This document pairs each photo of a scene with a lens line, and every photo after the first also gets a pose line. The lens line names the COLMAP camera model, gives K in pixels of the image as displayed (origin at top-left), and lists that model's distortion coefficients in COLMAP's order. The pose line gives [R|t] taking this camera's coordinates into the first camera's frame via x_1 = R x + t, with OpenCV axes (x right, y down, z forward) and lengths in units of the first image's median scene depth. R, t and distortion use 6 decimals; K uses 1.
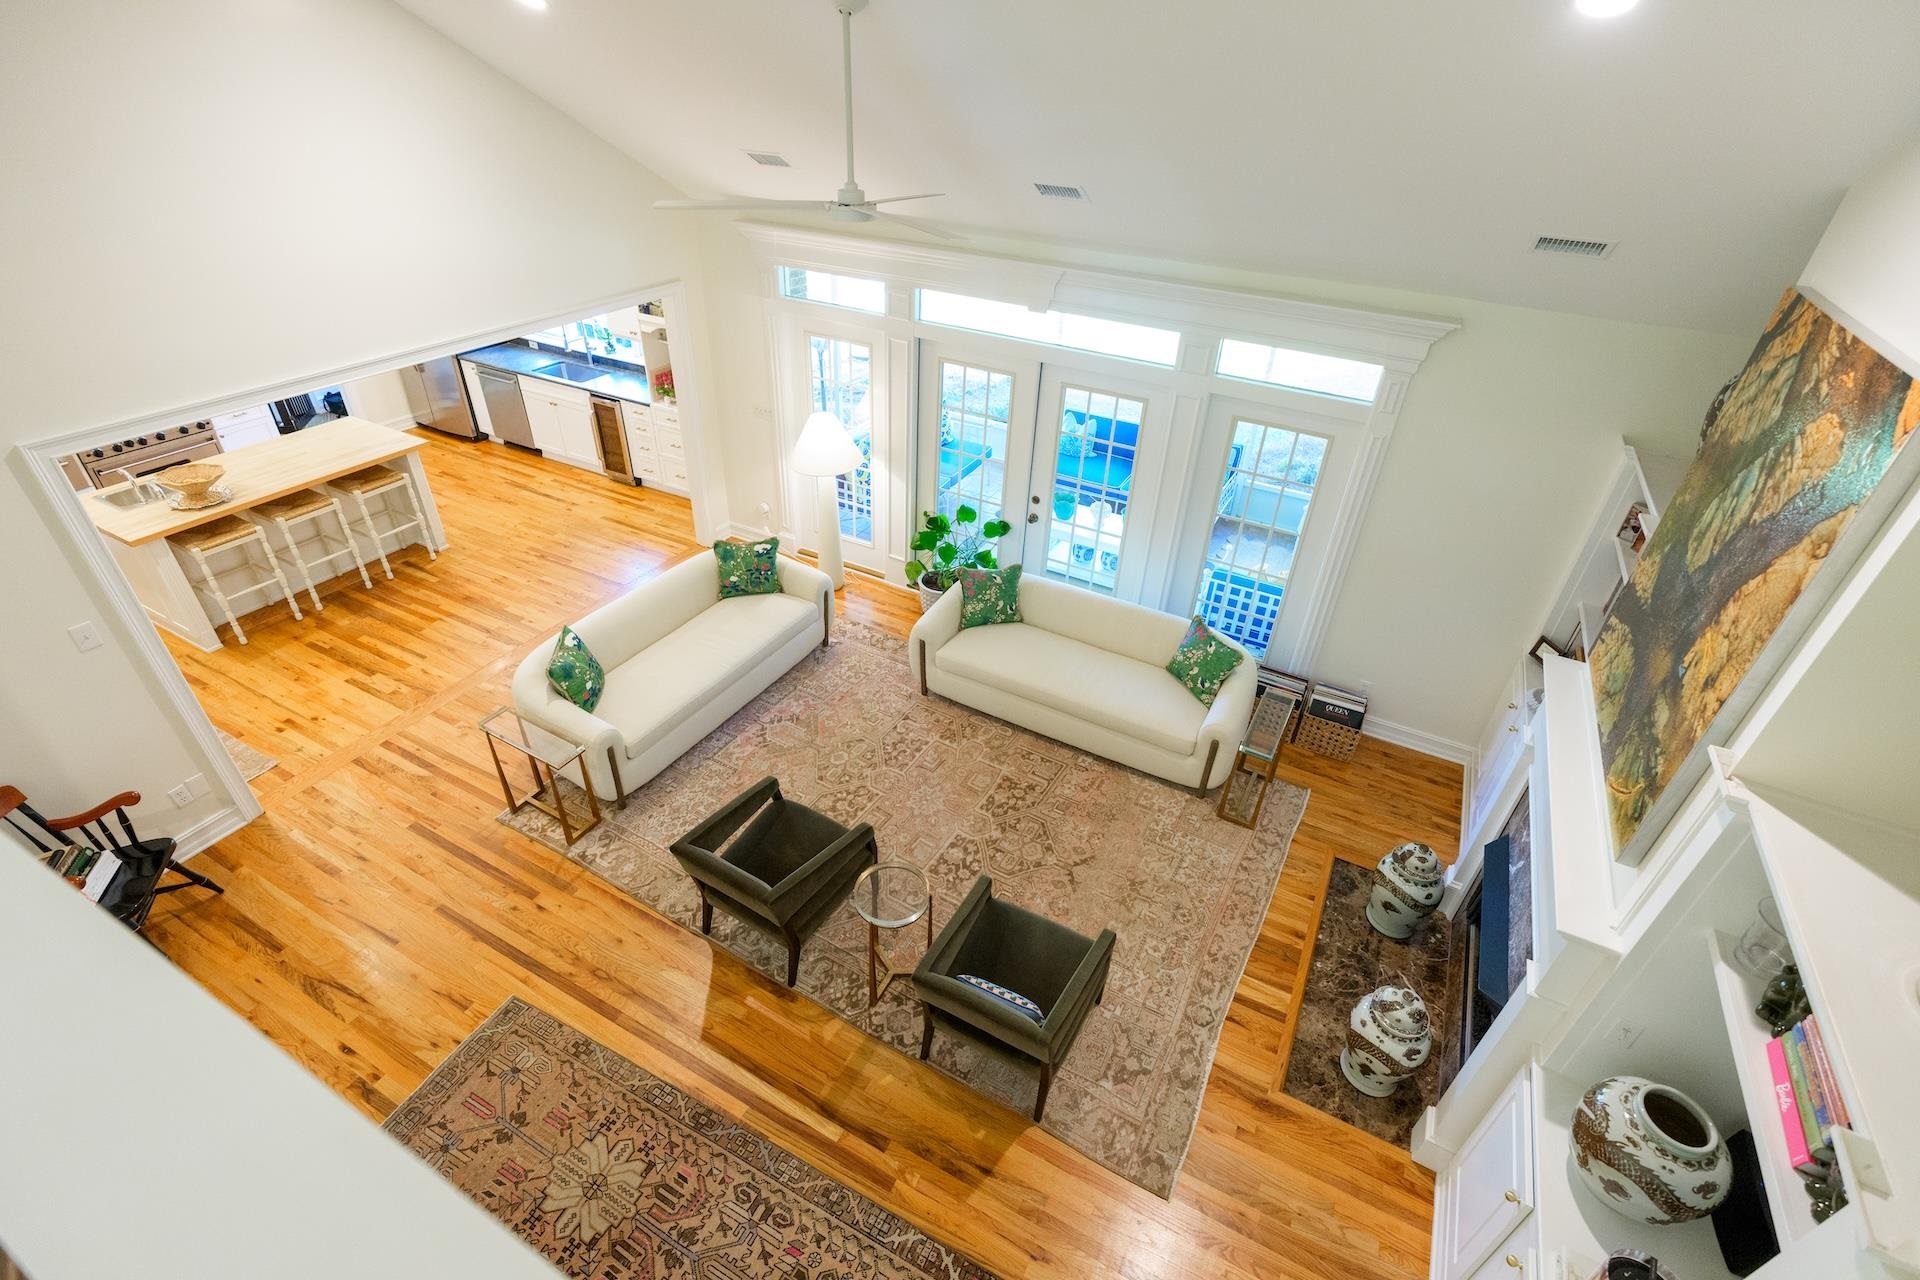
lens RADIAL K [[867.4, 0, 970.2], [0, 867.4, 637.9], [0, 0, 1]] dist [-0.000763, 0.000915]
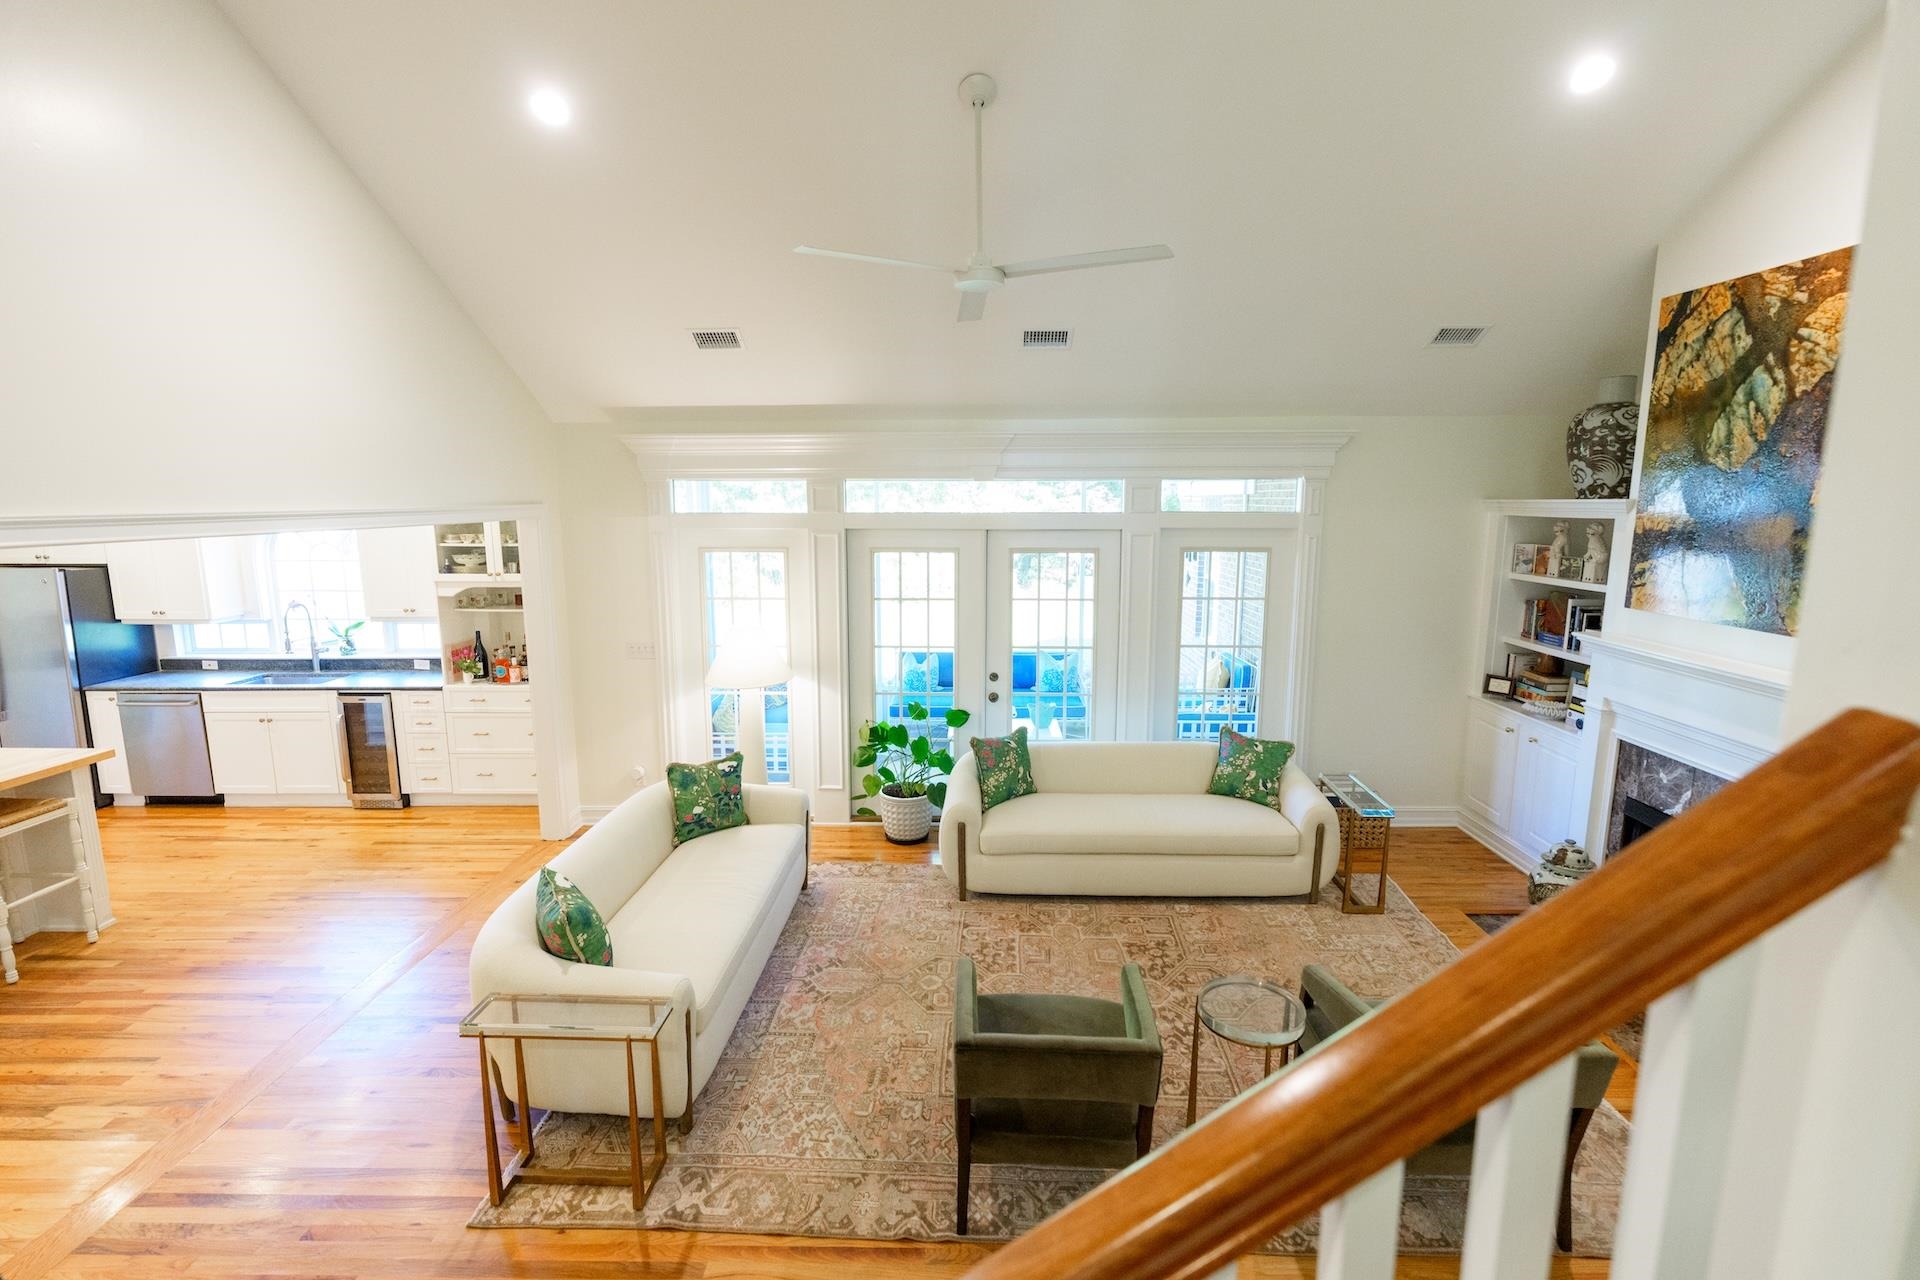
lens RADIAL K [[867.4, 0, 964.3], [0, 867.4, 636.1], [0, 0, 1]] dist [-0.000763, 0.000915]
pose [[0.889234, -0.110746, 0.443844, -0.386771], [0.286513, 0.891206, -0.351655, 0.131017], [-0.356612, 0.439871, 0.824222, 0.221363]]
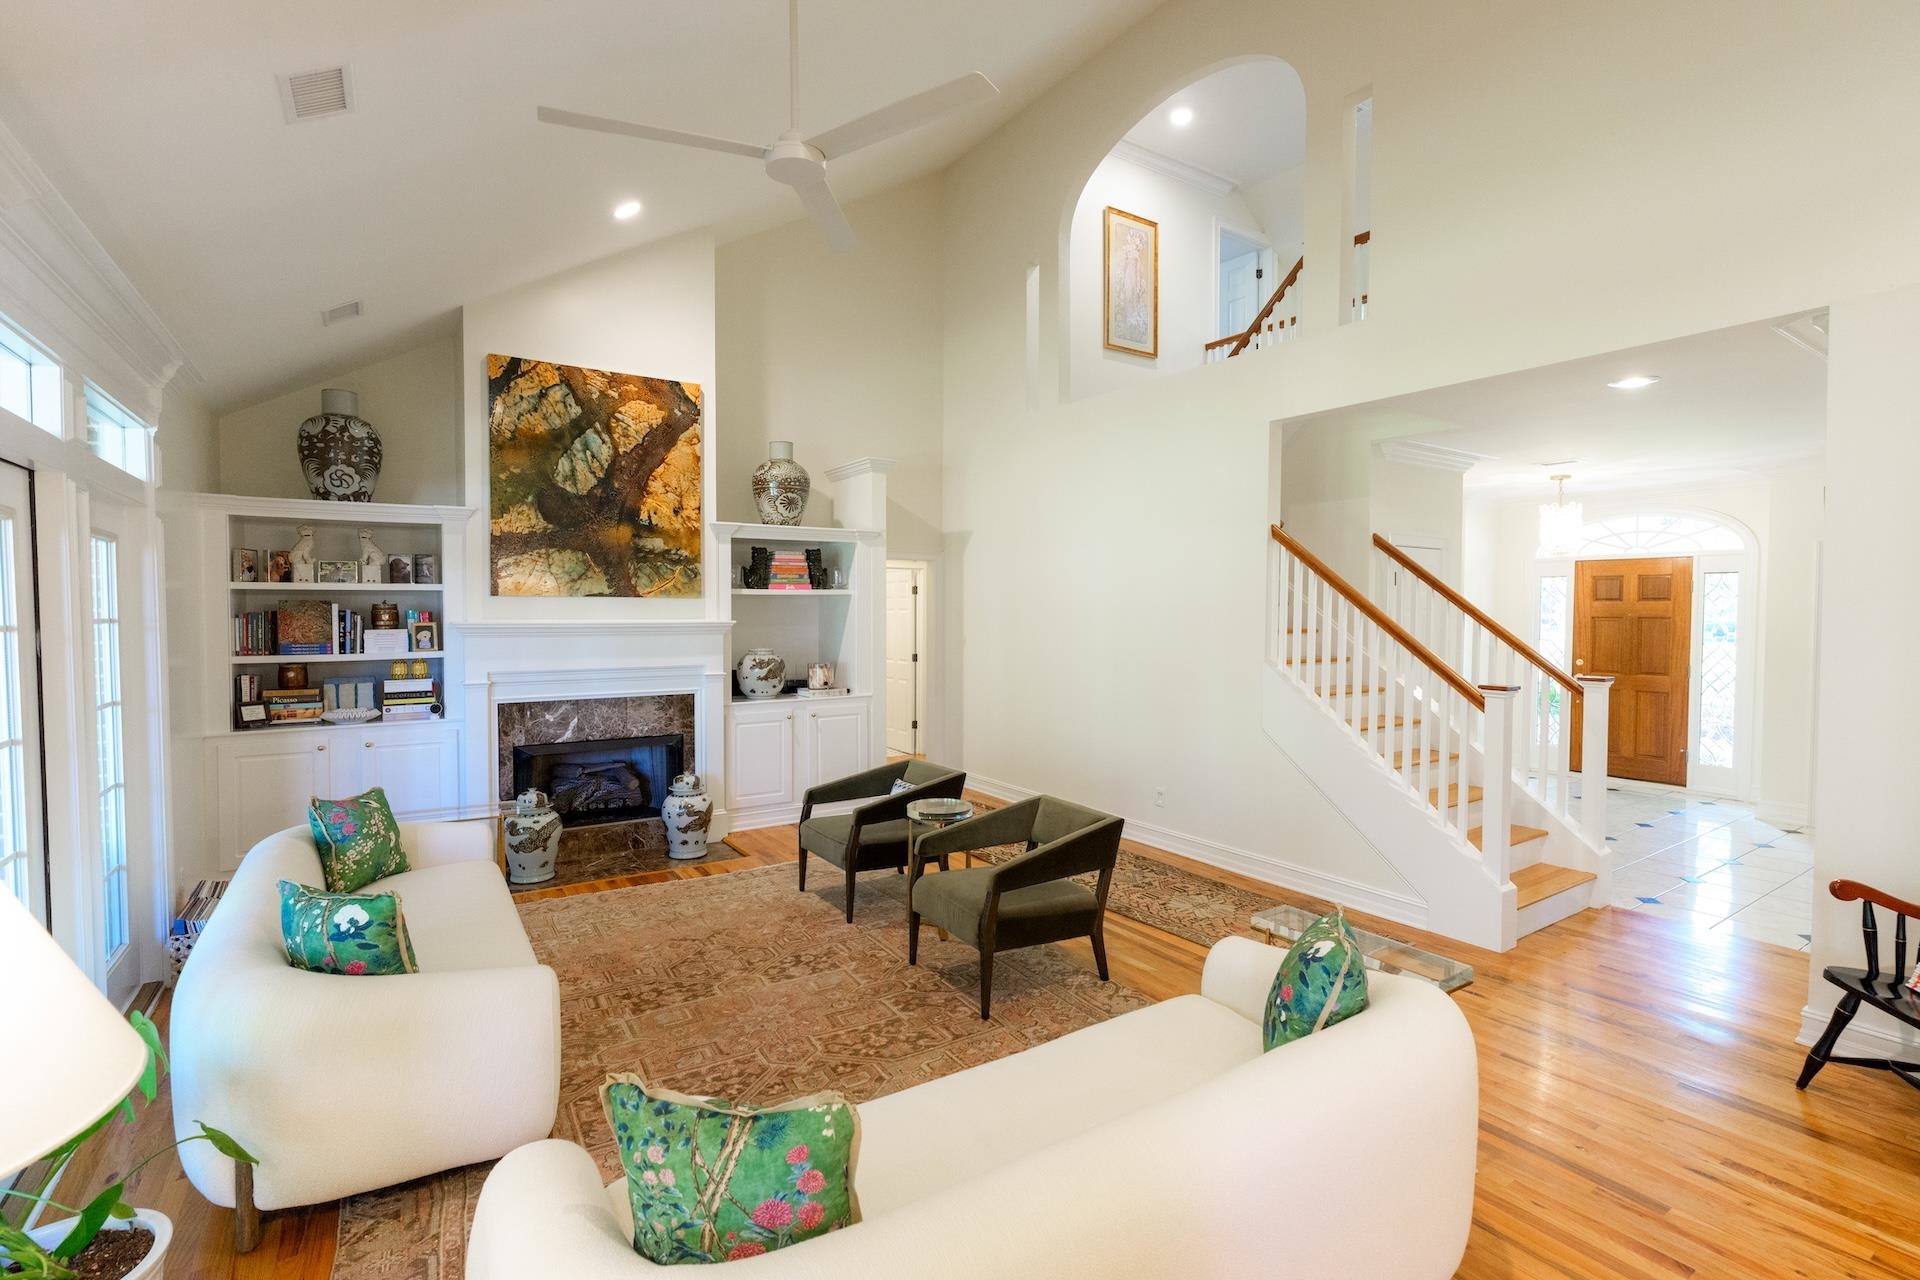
lens RADIAL K [[867.4, 0, 959.3], [0, 867.4, 630.2], [0, 0, 1]] dist [-0.000763, 0.000915]
pose [[-0.875595, -0.051231, 0.480322, -0.419656], [0.244021, 0.811239, 0.531361, -0.320274], [-0.416879, 0.582465, -0.697815, 1.065281]]
